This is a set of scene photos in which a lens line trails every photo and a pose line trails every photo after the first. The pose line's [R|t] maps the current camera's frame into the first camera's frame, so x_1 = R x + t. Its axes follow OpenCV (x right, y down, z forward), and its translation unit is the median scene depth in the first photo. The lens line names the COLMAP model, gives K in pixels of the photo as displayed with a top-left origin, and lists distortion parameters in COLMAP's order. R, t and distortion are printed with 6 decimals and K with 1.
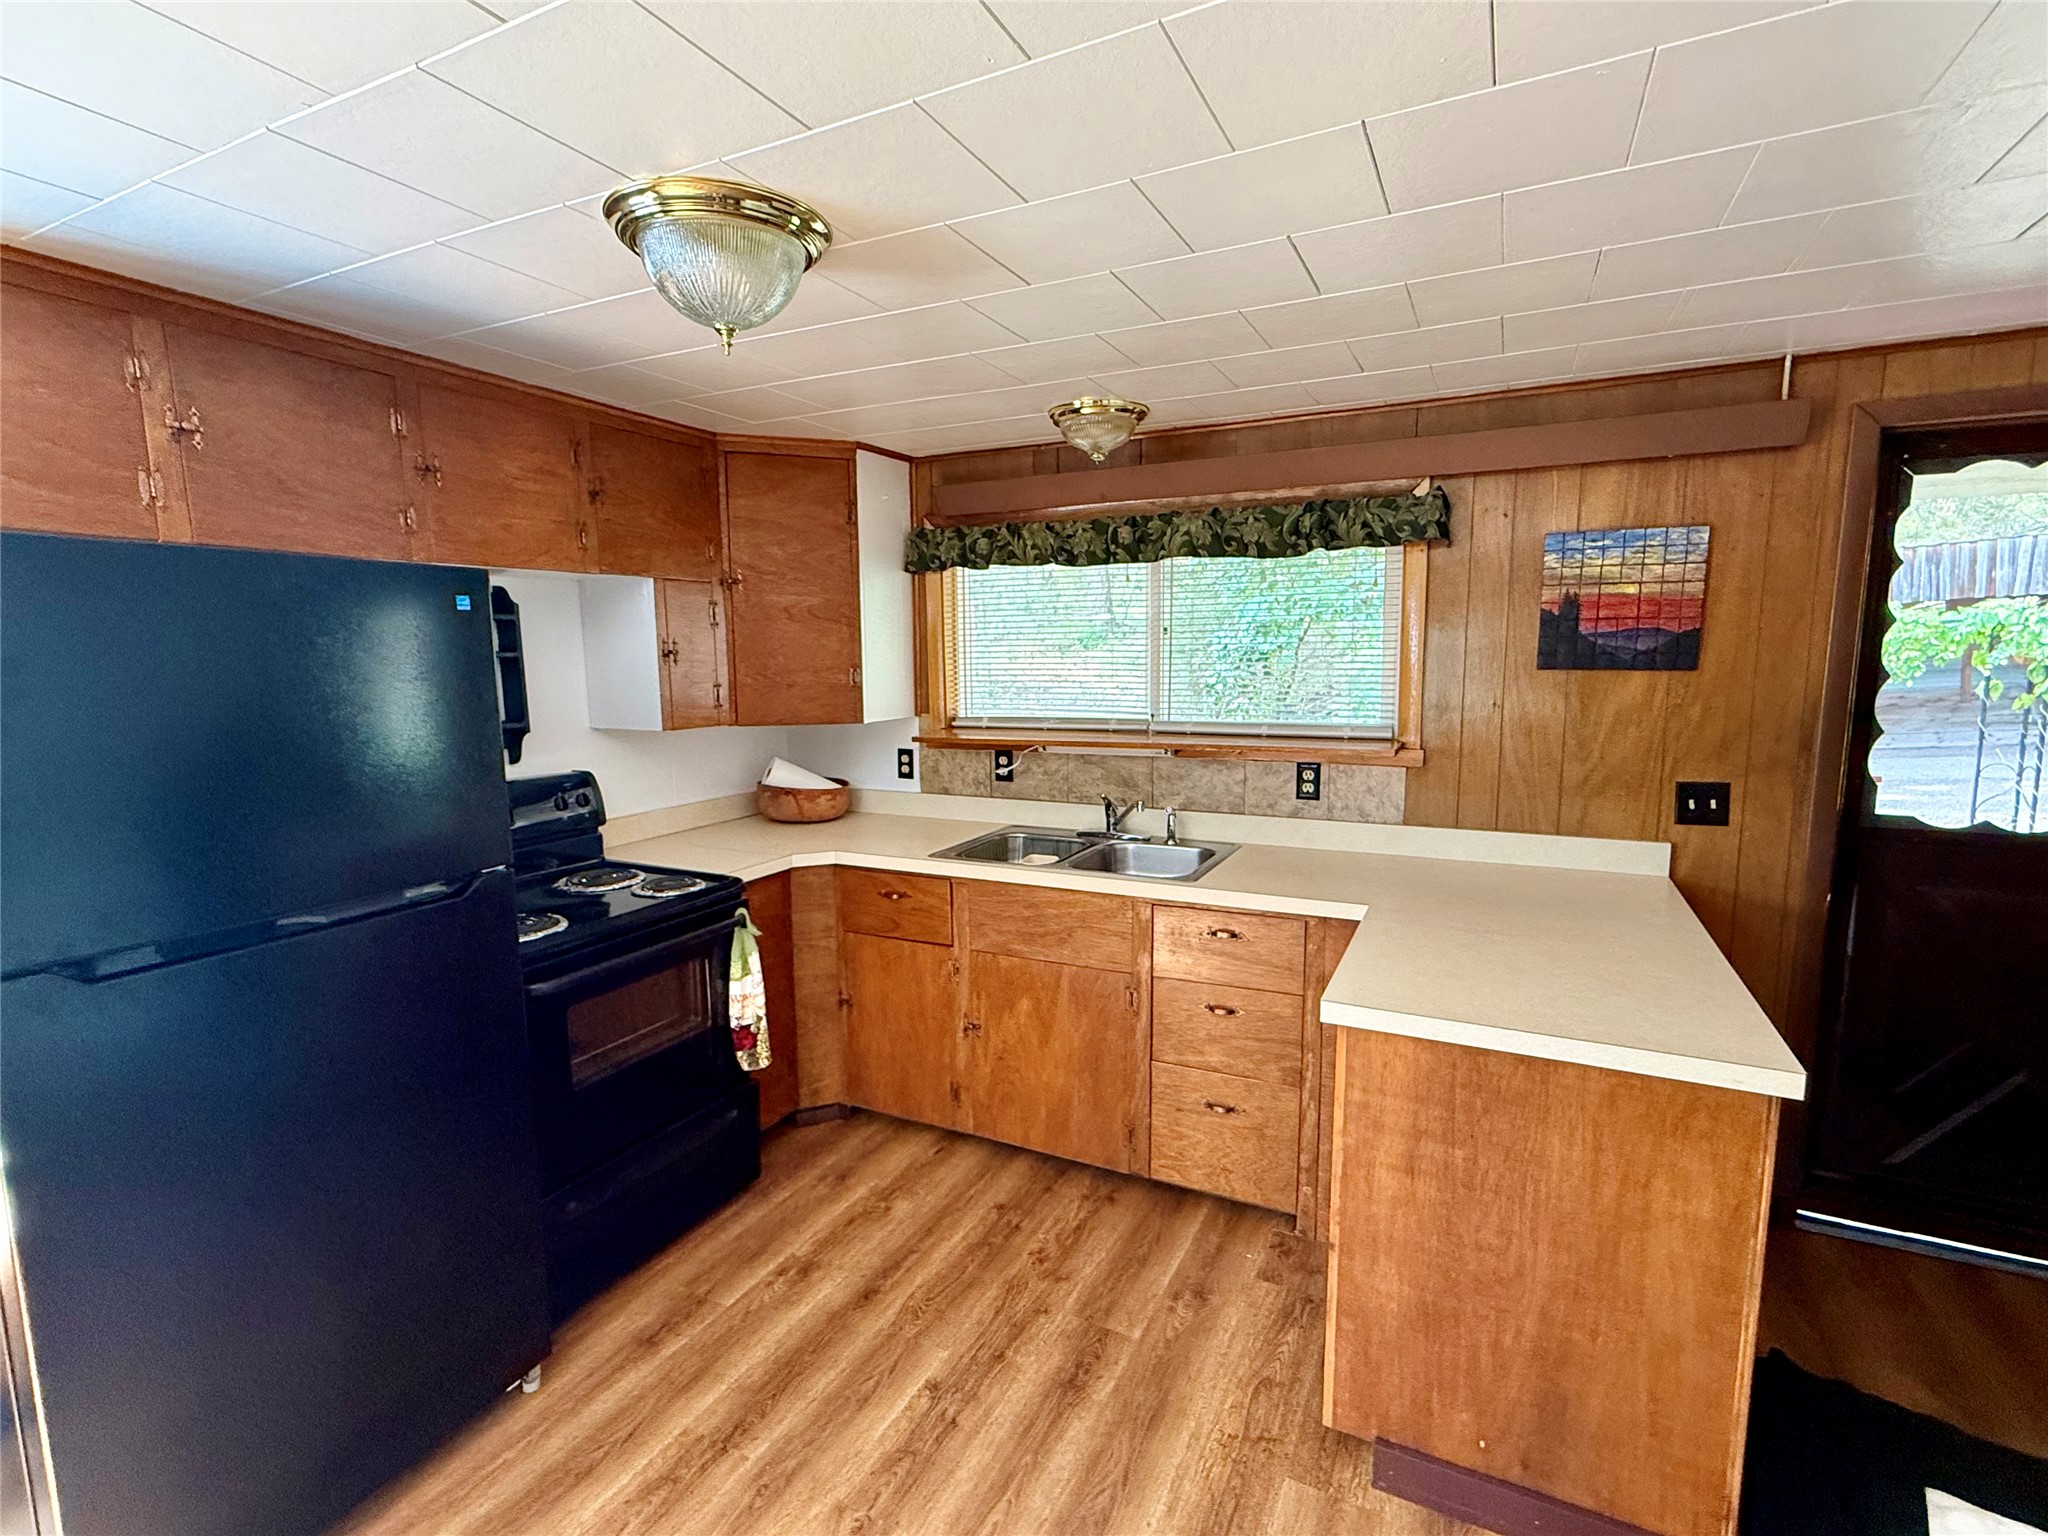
lens RADIAL K [[948.7, 0, 1027.2], [0, 948.7, 770.5], [0, 0, 1]] dist [-0.003426, -0.000450]
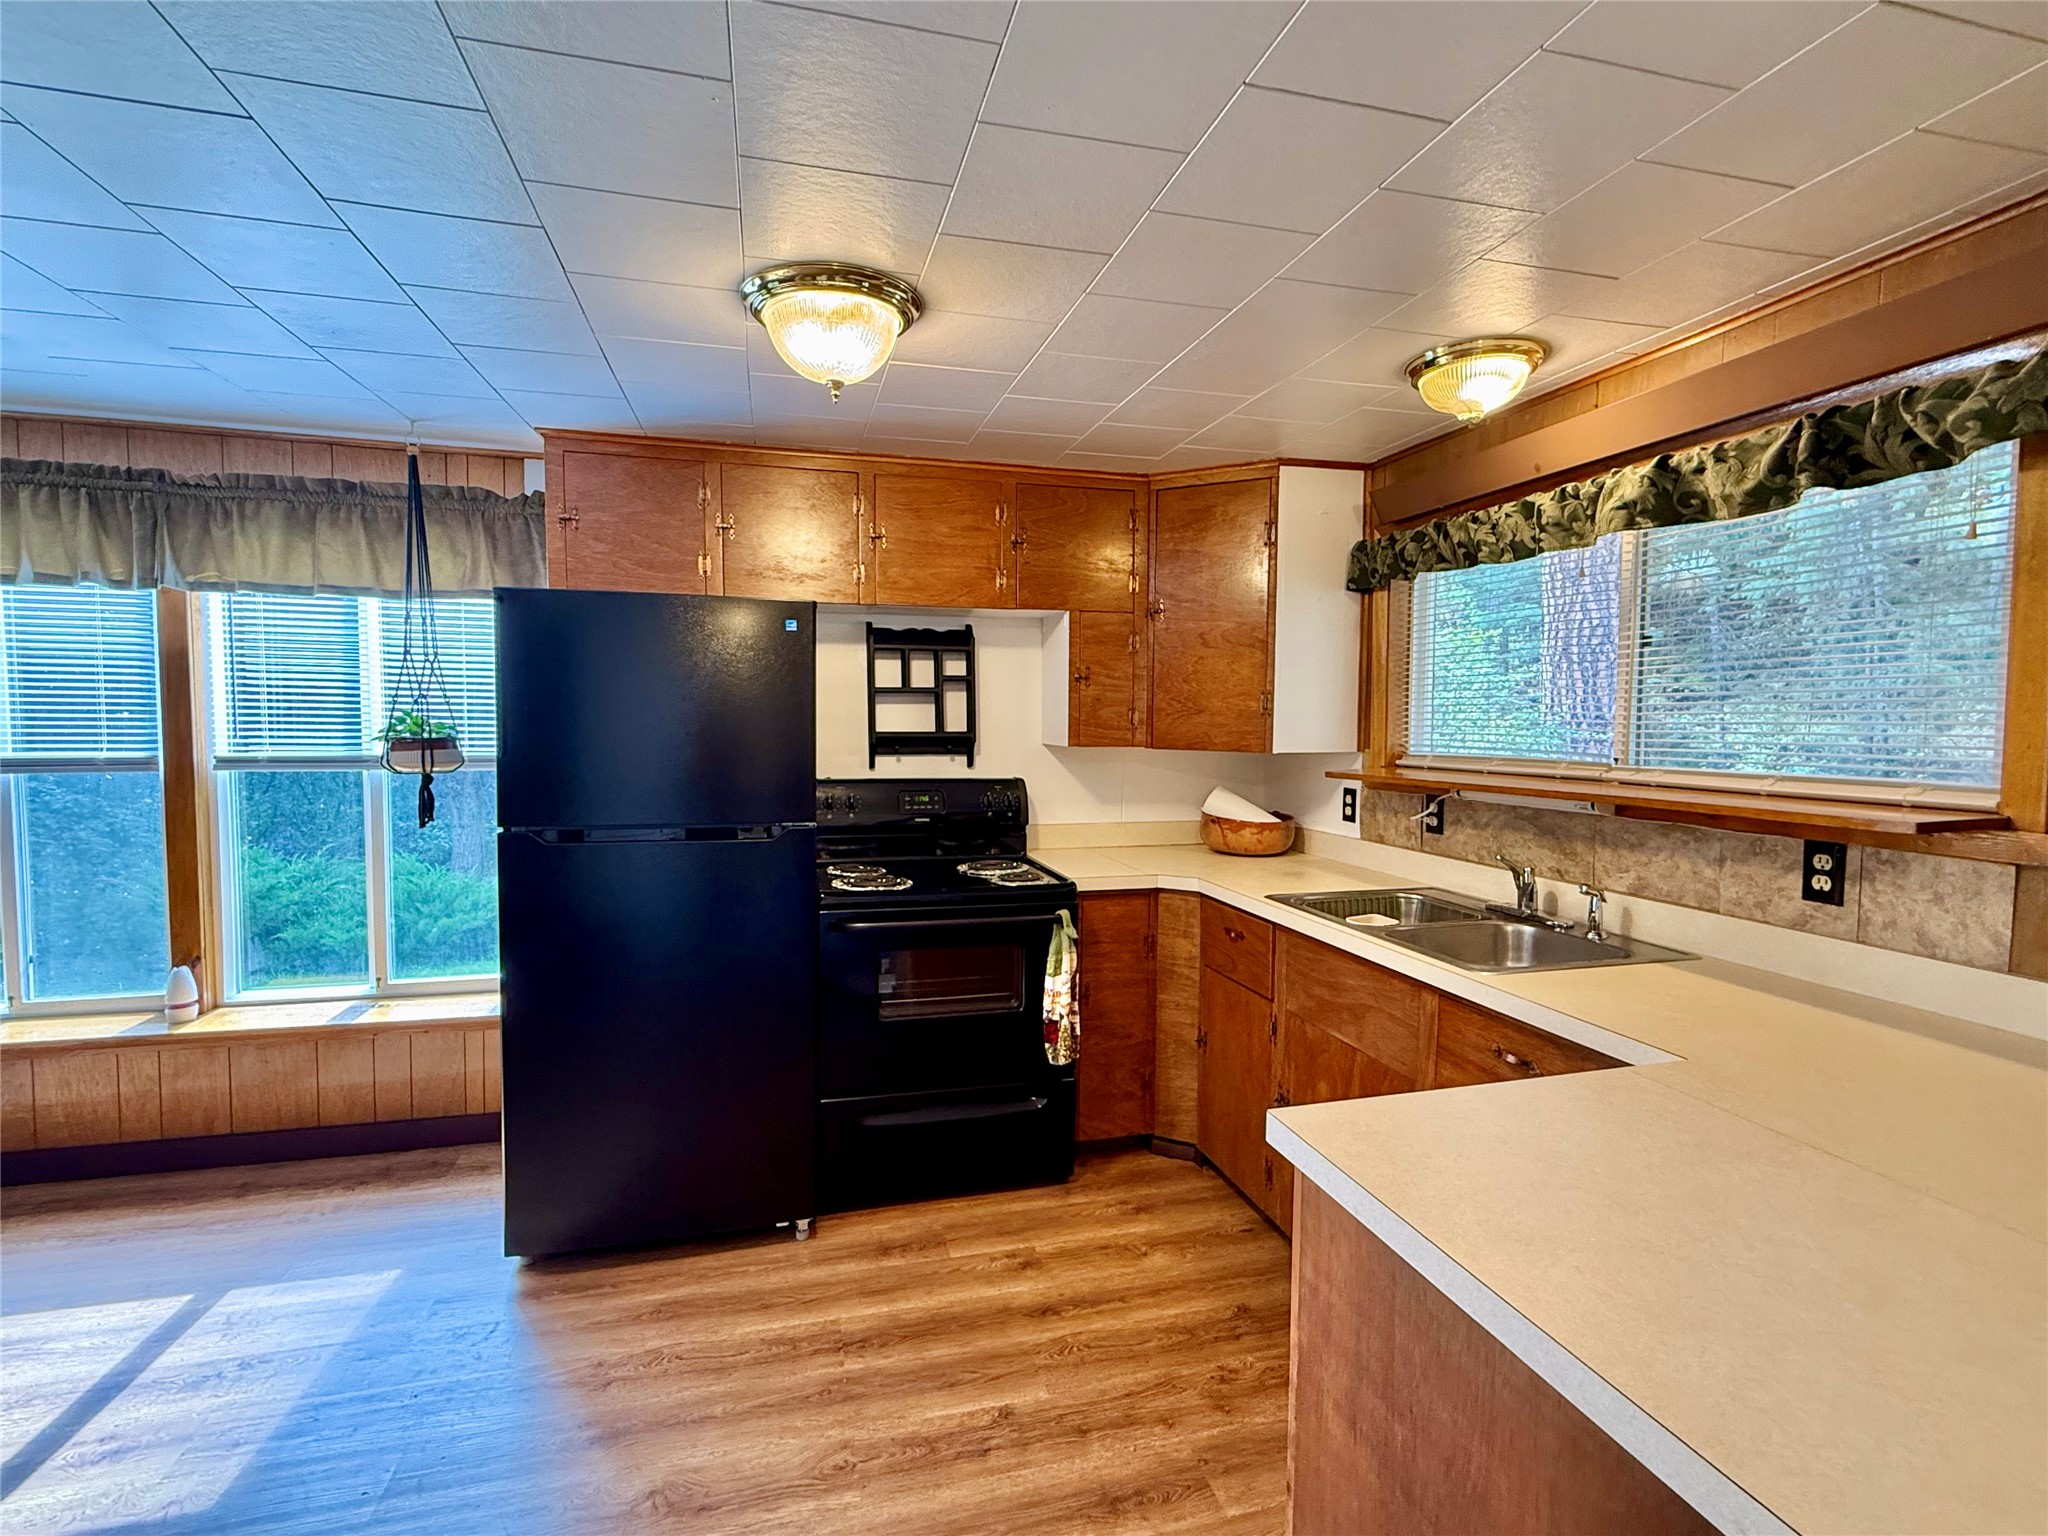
lens RADIAL K [[948.7, 0, 1021.7], [0, 948.7, 768.3], [0, 0, 1]] dist [-0.003426, -0.000450]
pose [[0.662328, 0.055817, -0.747131, 0.409637], [-0.107915, 0.993929, -0.021412, 0.013785], [0.741401, 0.094809, 0.664331, 0.216505]]
